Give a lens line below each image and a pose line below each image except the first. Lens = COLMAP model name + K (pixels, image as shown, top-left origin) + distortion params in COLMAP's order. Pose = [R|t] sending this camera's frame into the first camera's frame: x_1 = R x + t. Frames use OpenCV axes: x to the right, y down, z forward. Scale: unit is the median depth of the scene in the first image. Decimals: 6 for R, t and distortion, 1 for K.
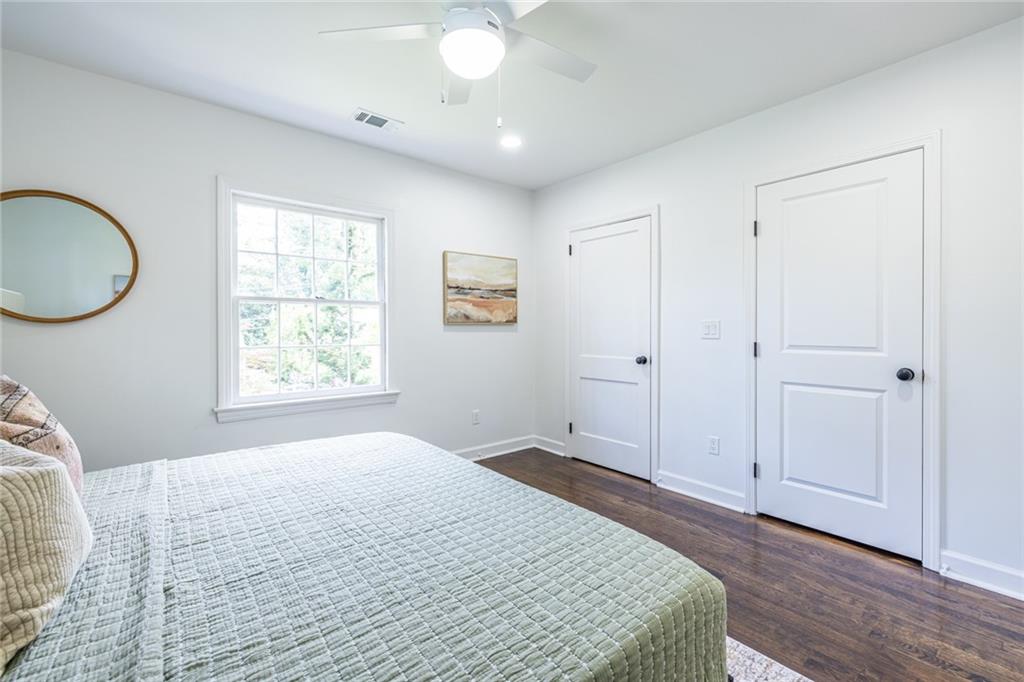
lens RADIAL K [[435.6, 0, 538.3], [0, 435.6, 336.6], [0, 0, 1]] dist [-0.001439, -0.000157]
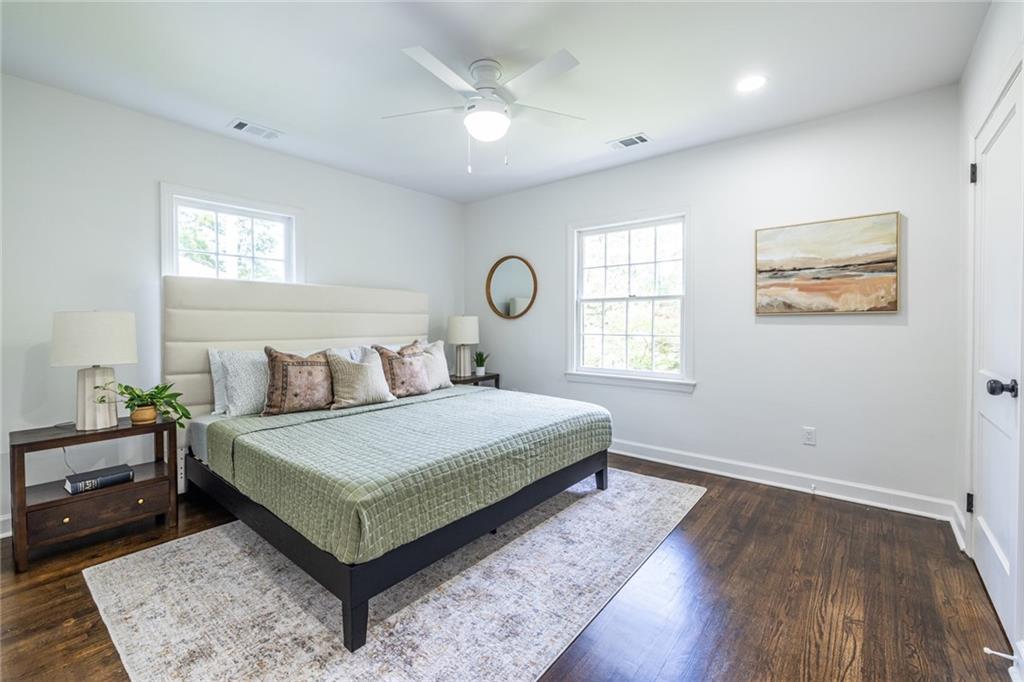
lens RADIAL K [[435.6, 0, 513.0], [0, 435.6, 331.9], [0, 0, 1]] dist [-0.001439, -0.000157]
pose [[0.174709, 0.019705, -0.984423, 0.534352], [-0.017241, 0.999708, 0.016951, -0.001685], [0.984469, 0.014011, 0.174997, 0.363673]]
